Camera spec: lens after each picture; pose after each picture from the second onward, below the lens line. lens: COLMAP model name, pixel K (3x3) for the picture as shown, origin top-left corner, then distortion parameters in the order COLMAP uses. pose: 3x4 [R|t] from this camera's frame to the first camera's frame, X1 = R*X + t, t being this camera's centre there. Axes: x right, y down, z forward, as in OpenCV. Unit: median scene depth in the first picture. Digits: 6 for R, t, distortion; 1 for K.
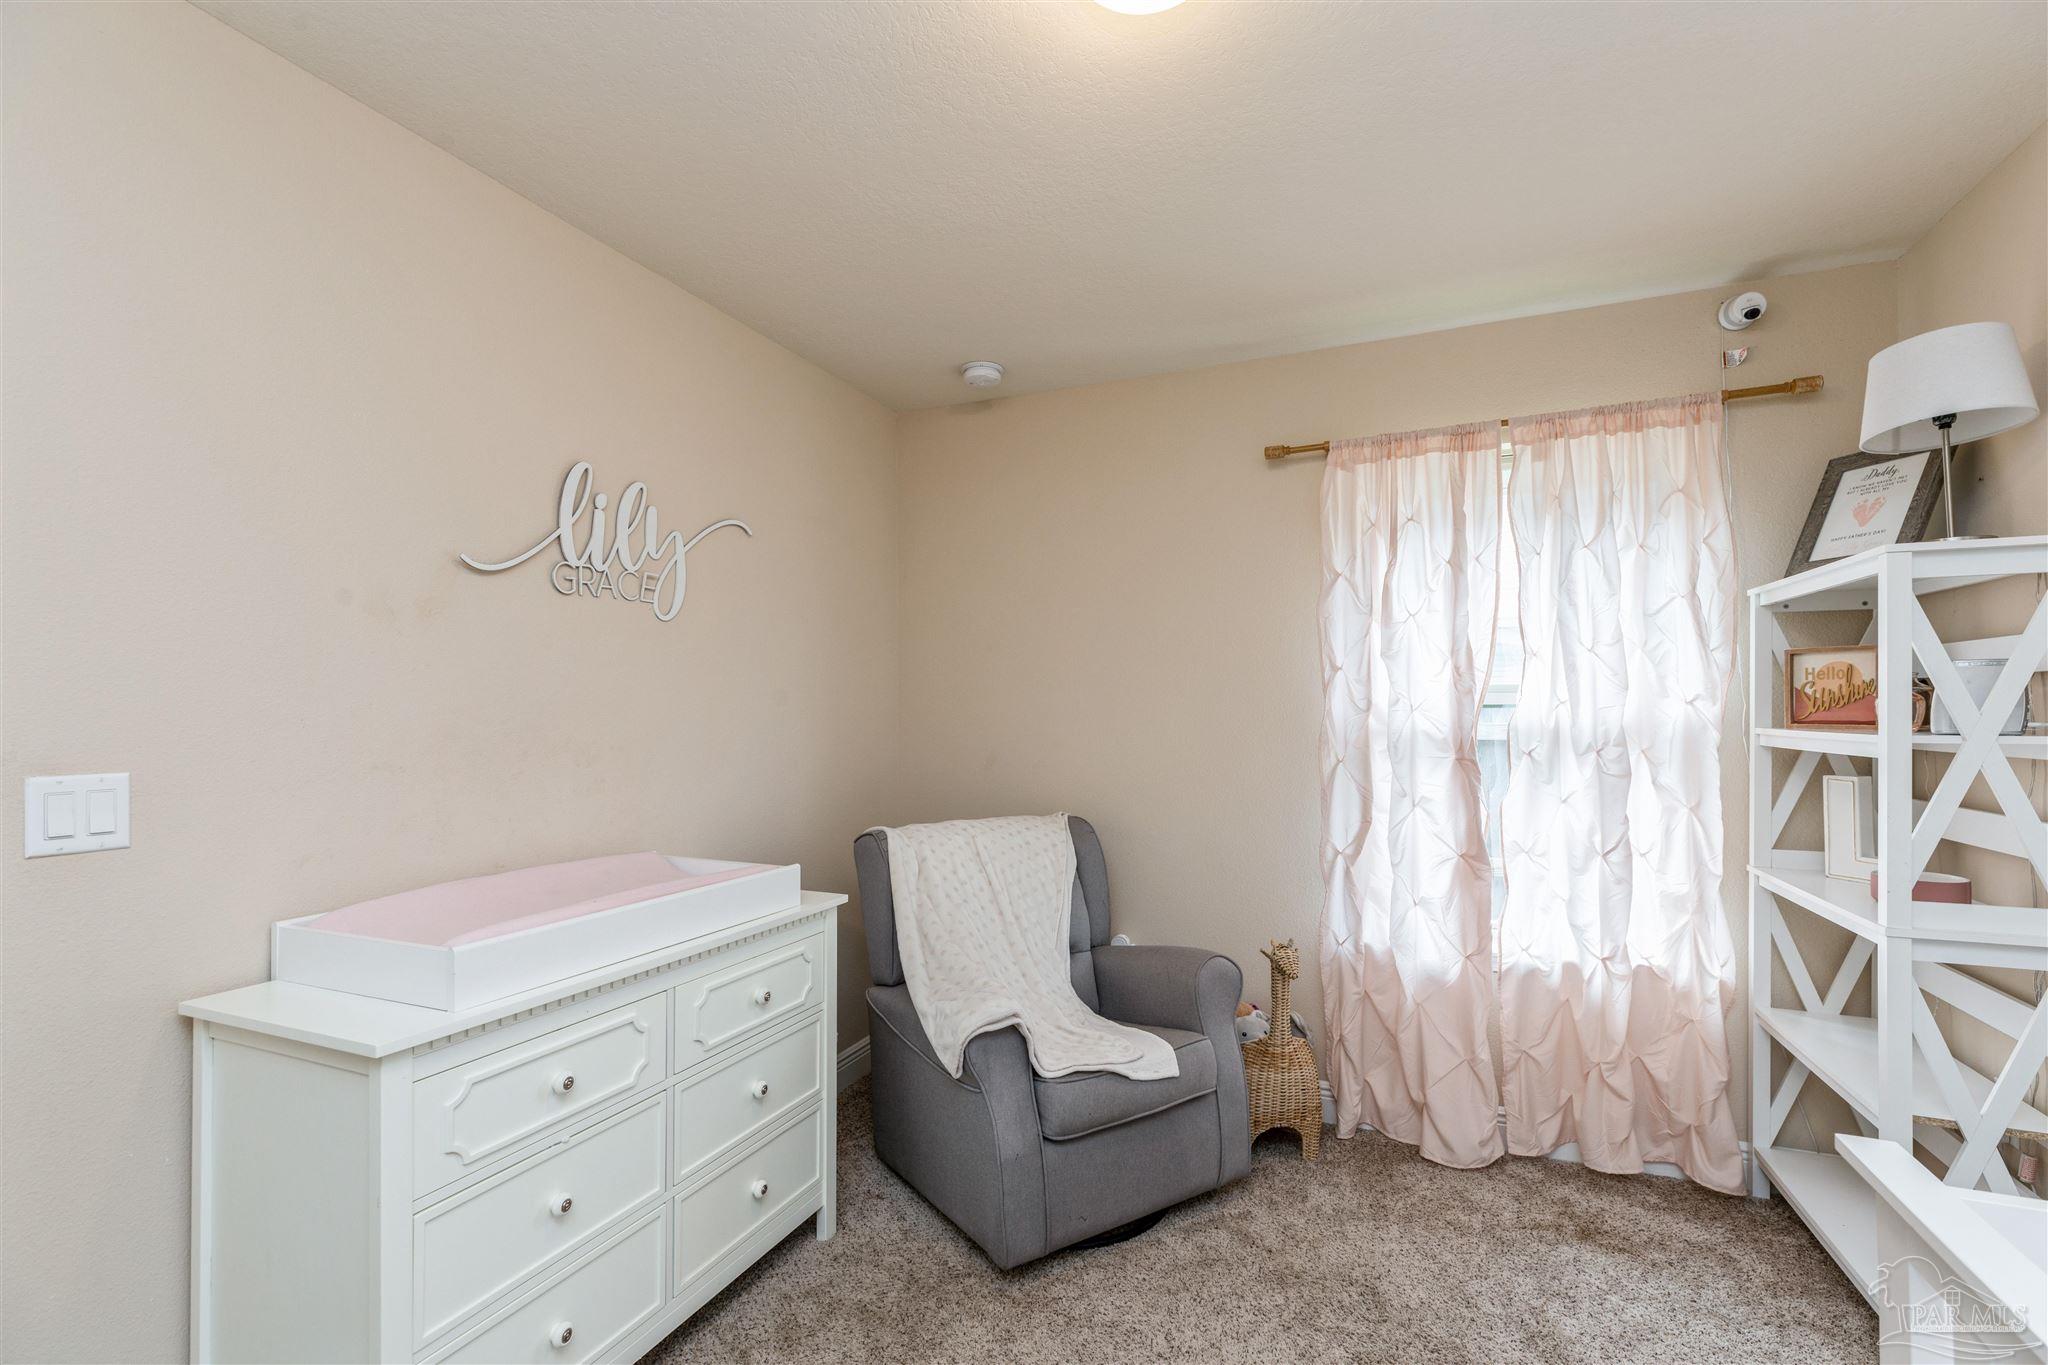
lens RADIAL K [[930.5, 0, 1023.1], [0, 930.5, 700.0], [0, 0, 1]] dist [0.004396, 0.000037]
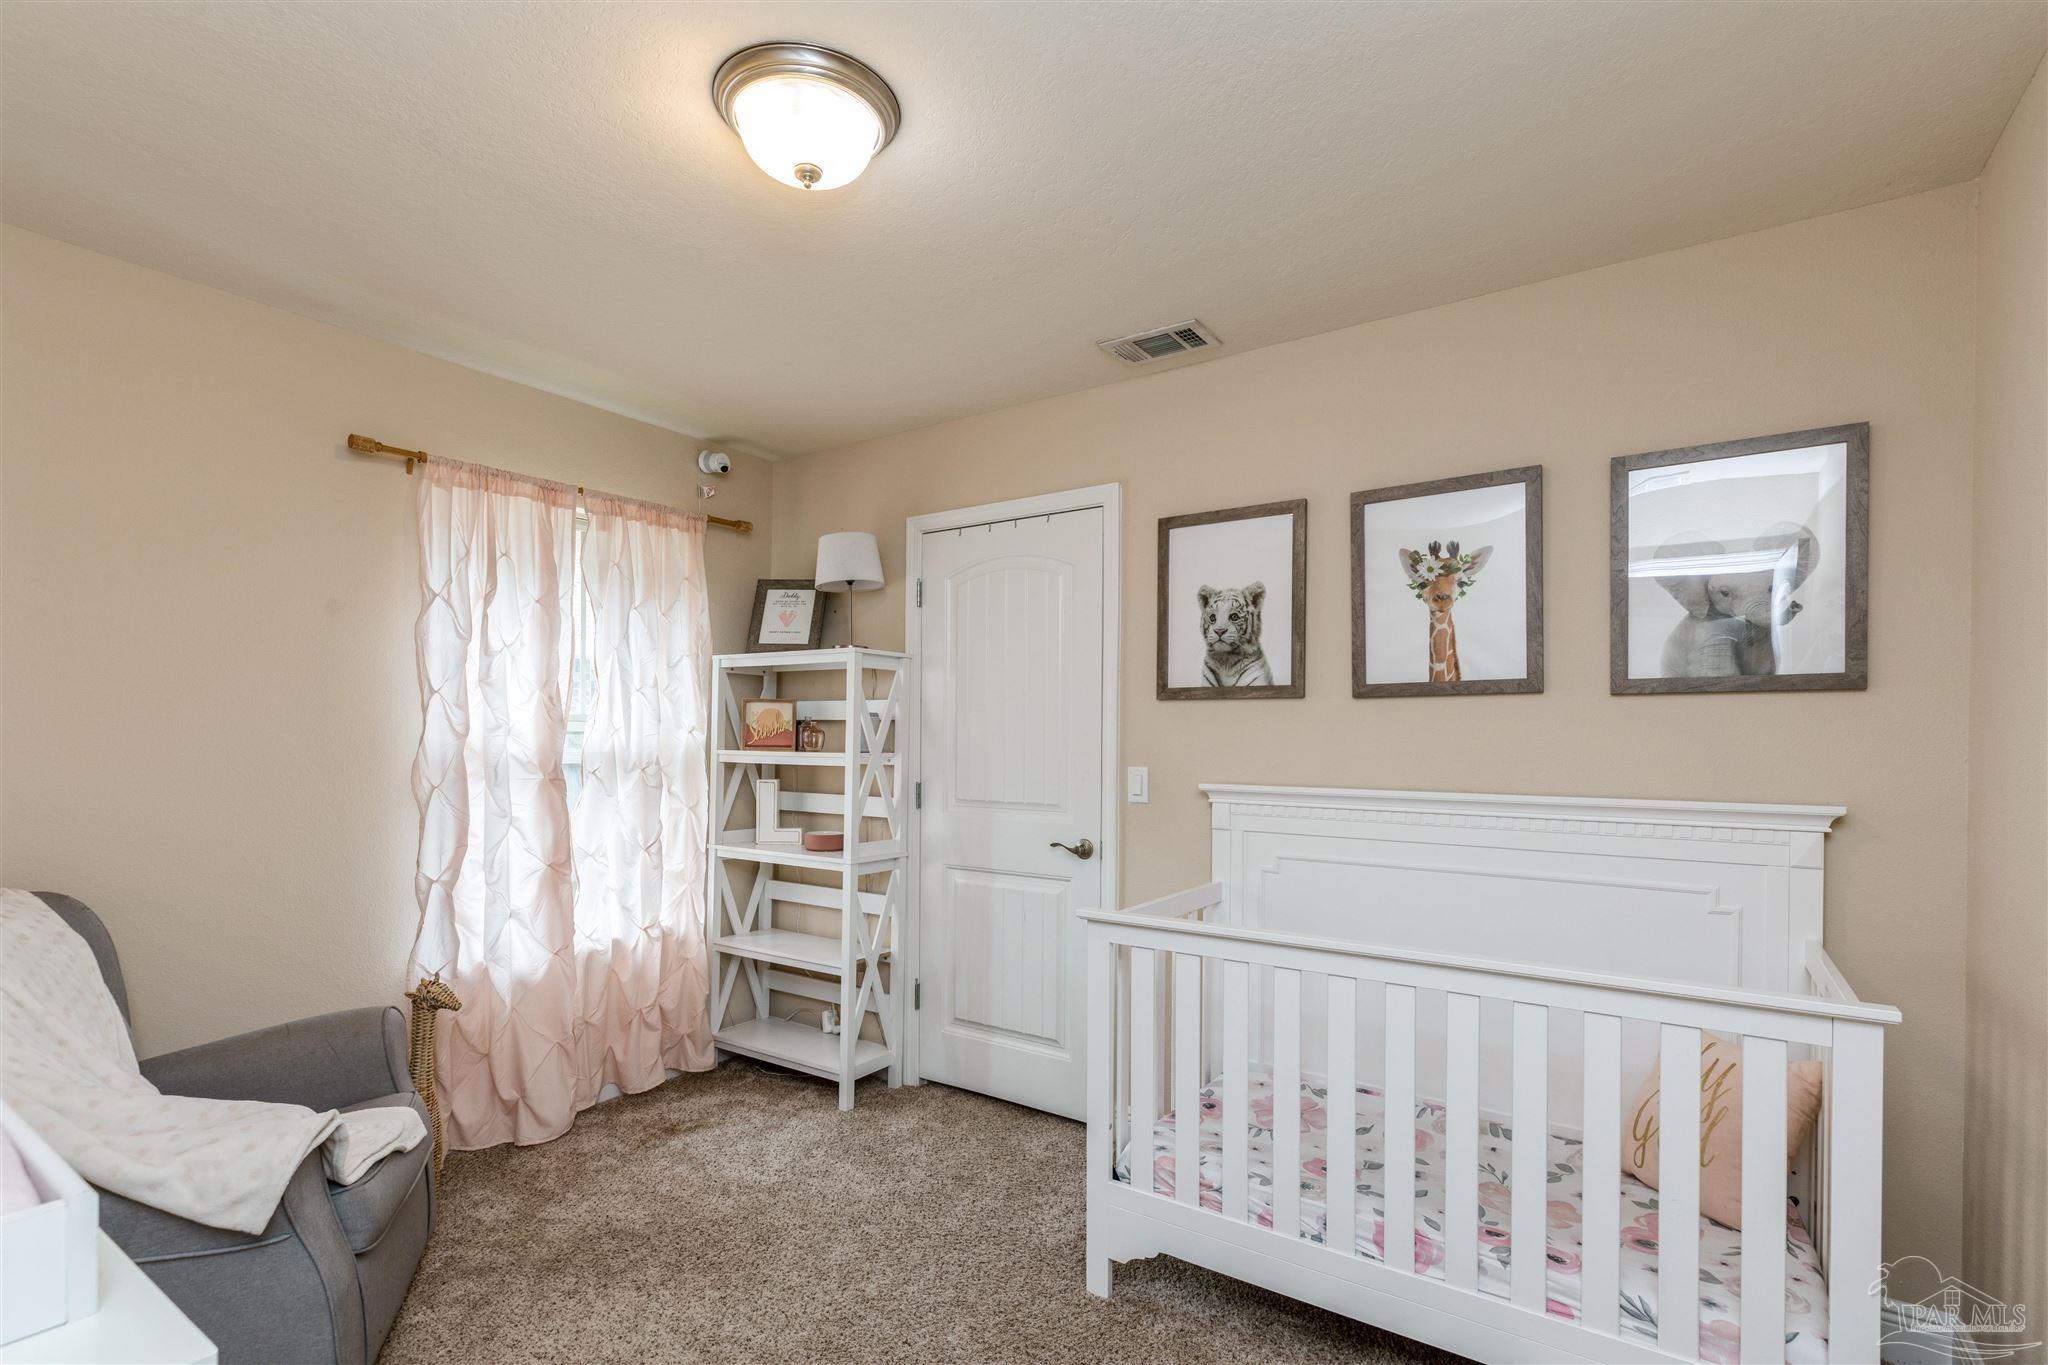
lens RADIAL K [[930.5, 0, 1042.1], [0, 930.5, 747.6], [0, 0, 1]] dist [0.004396, 0.000037]
pose [[0.188008, -0.002498, 0.982164, -0.533525], [-0.017498, 0.999830, 0.005892, 0.007946], [-0.982012, -0.018293, 0.187932, 0.210769]]
